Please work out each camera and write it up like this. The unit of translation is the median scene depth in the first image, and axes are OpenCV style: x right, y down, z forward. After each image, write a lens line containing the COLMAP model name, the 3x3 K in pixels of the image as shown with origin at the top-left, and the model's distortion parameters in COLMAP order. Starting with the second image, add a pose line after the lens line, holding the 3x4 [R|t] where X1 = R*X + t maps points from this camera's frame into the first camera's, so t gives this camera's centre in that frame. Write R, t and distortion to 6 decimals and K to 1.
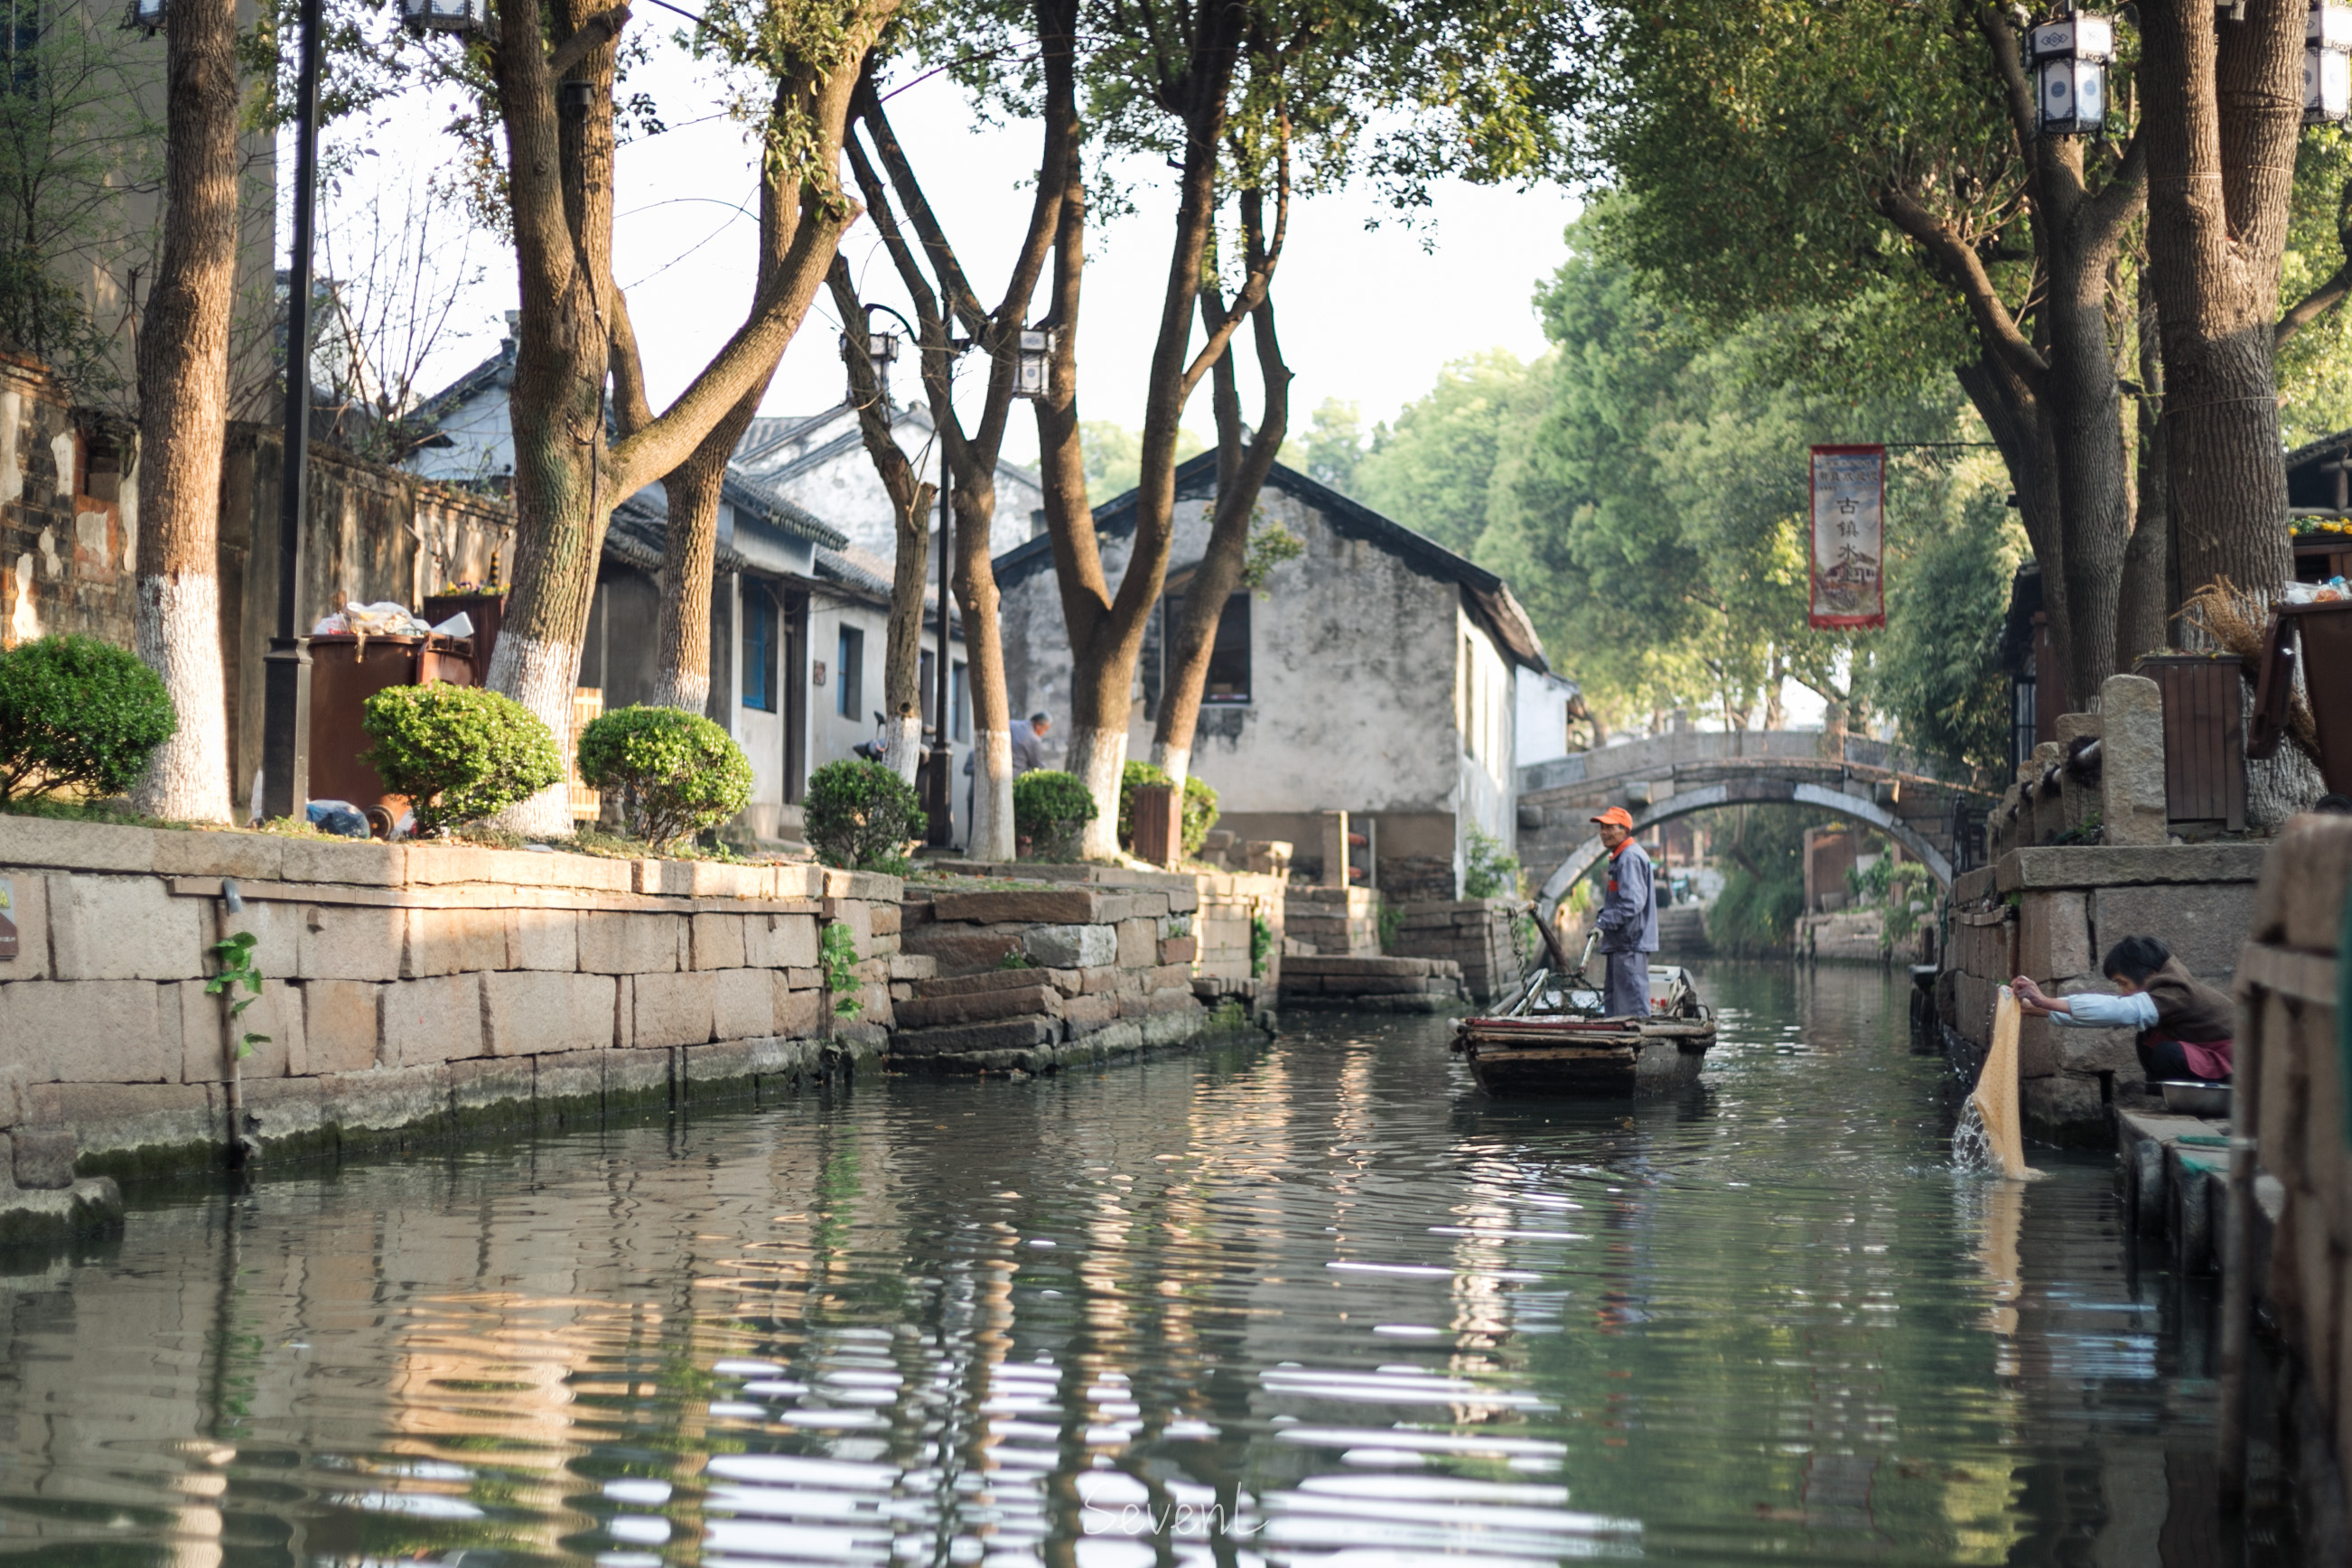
lens RADIAL K [[3480.9, 0, 1176.0], [0, 3480.9, 786.1], [0, 0, 1]] dist [-0.002251, 0.000000]
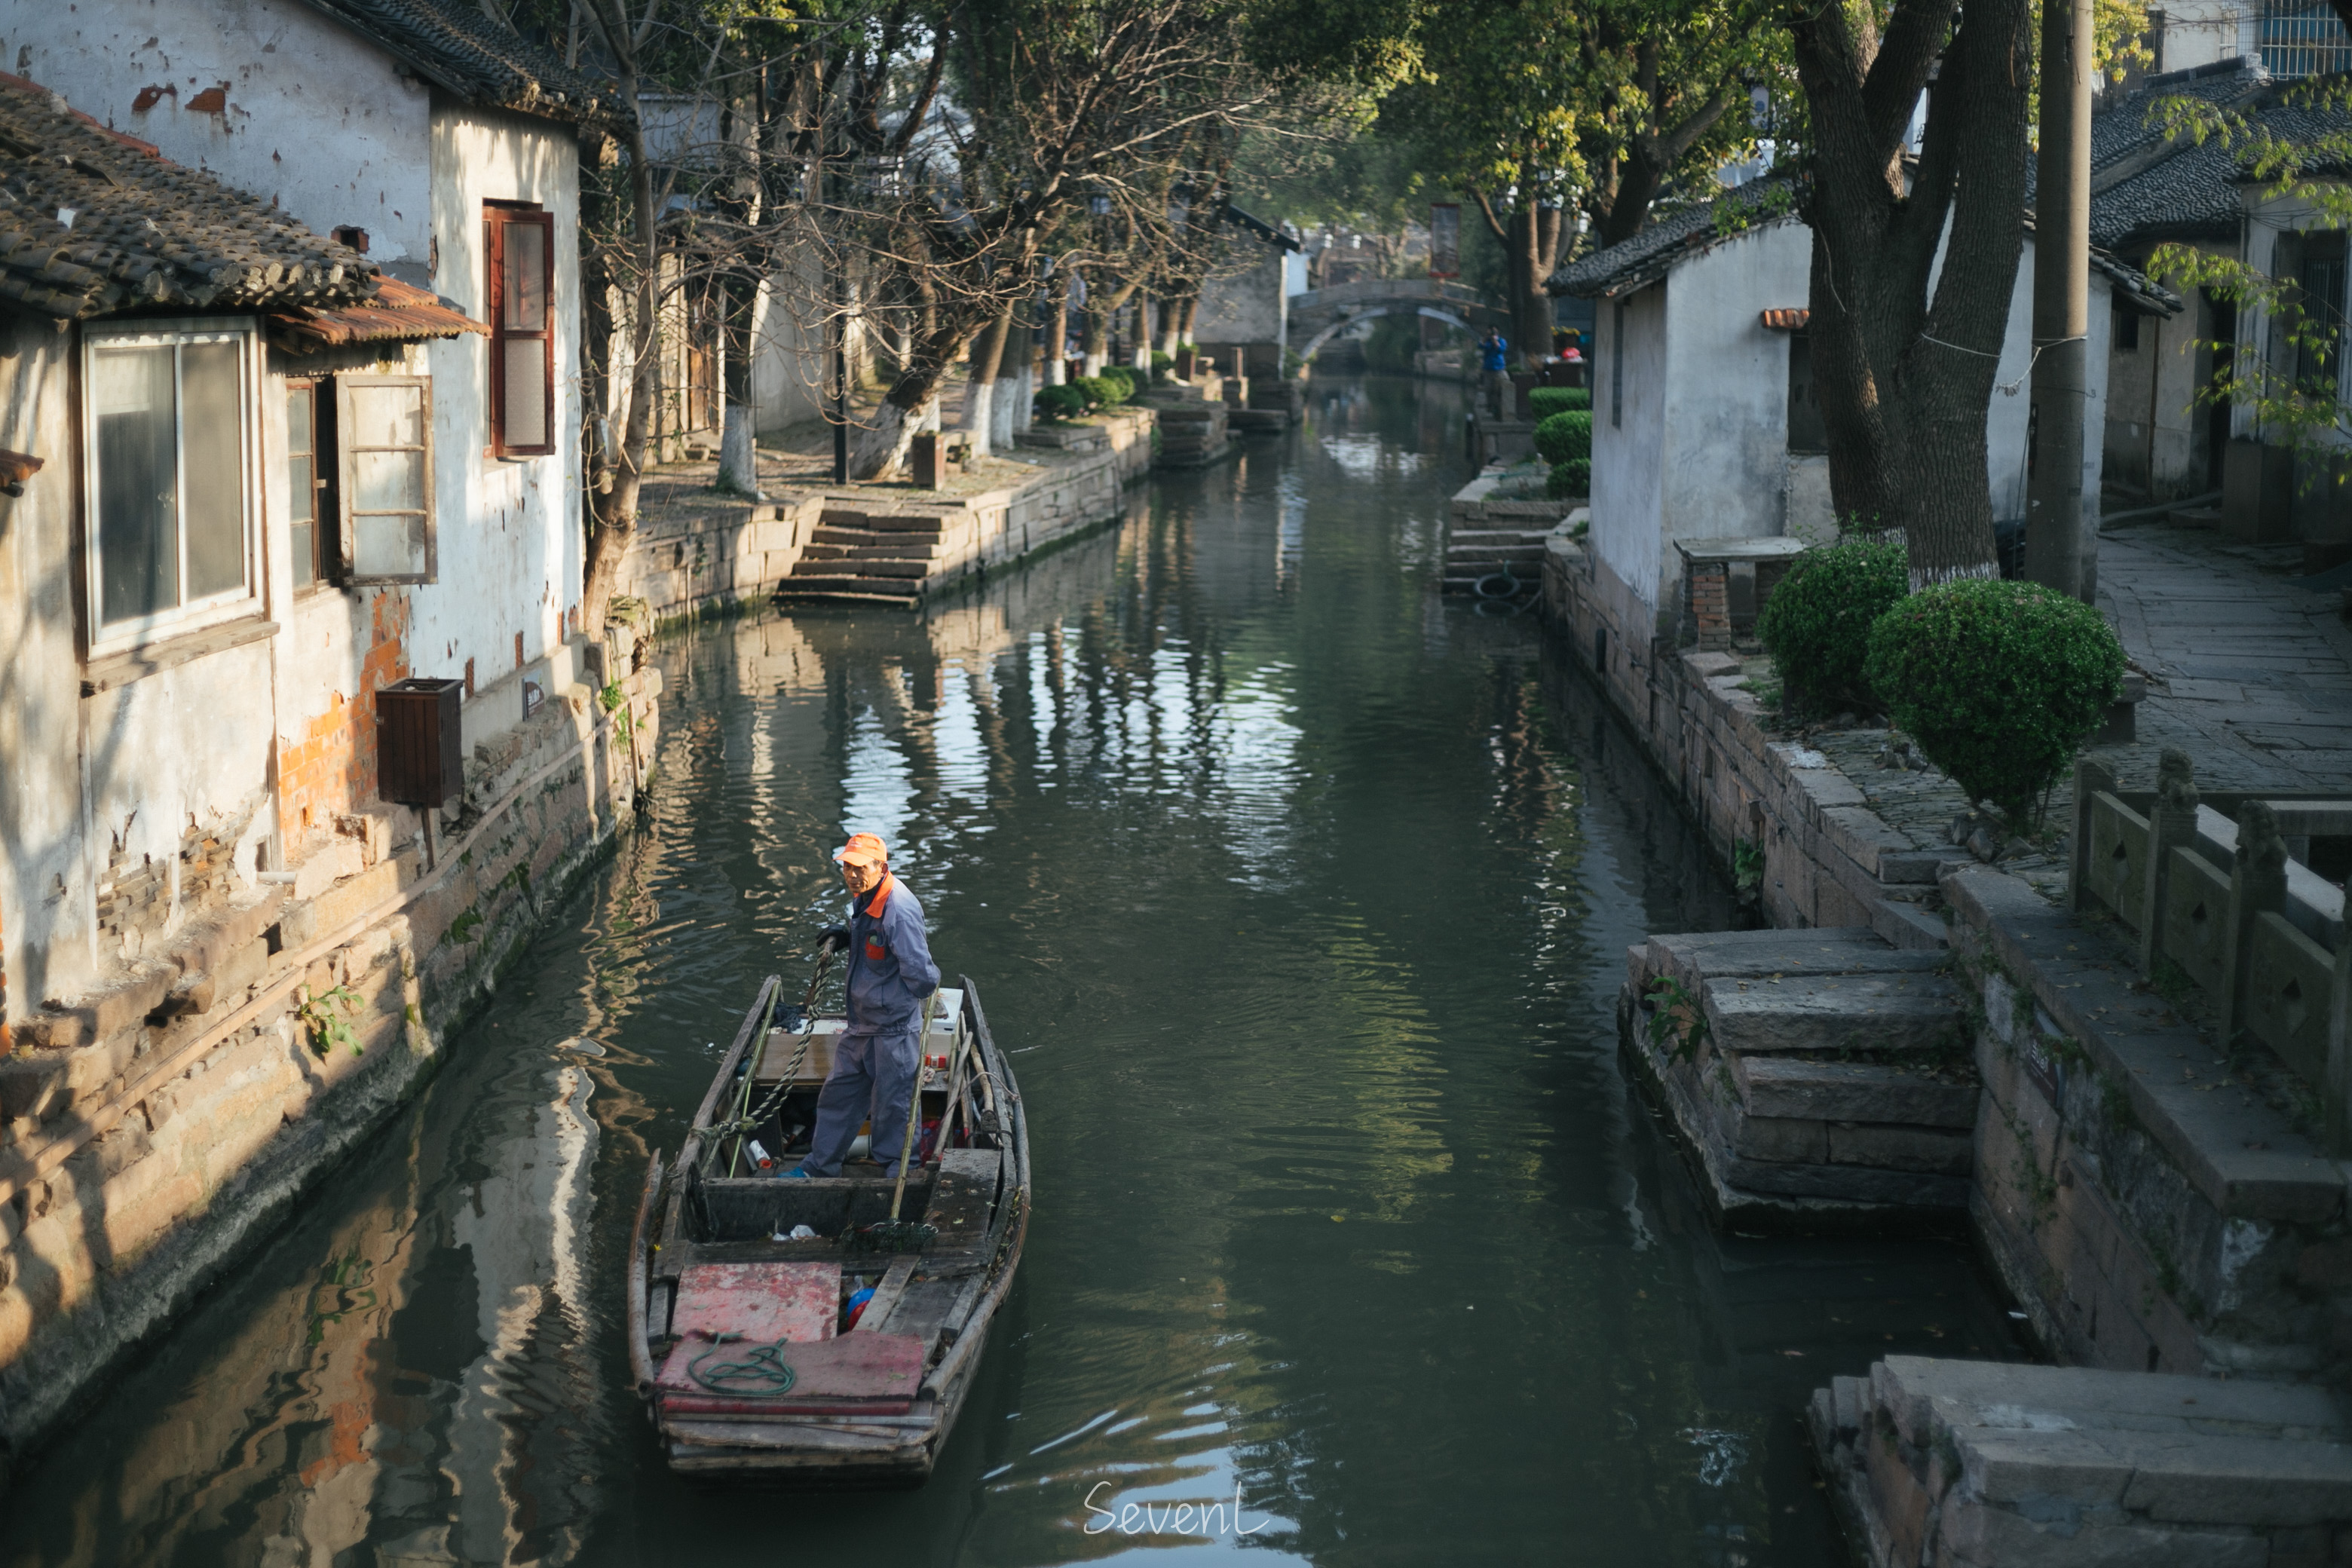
lens RADIAL K [[3480.9, 0, 1176.1], [0, 3480.9, 782.4], [0, 0, 1]] dist [-0.002251, 0.000000]
pose [[0.993496, -0.014670, 0.112921, -0.206857], [-0.007633, 0.980857, 0.194582, -0.126242], [-0.113614, -0.194178, 0.974365, -1.072231]]
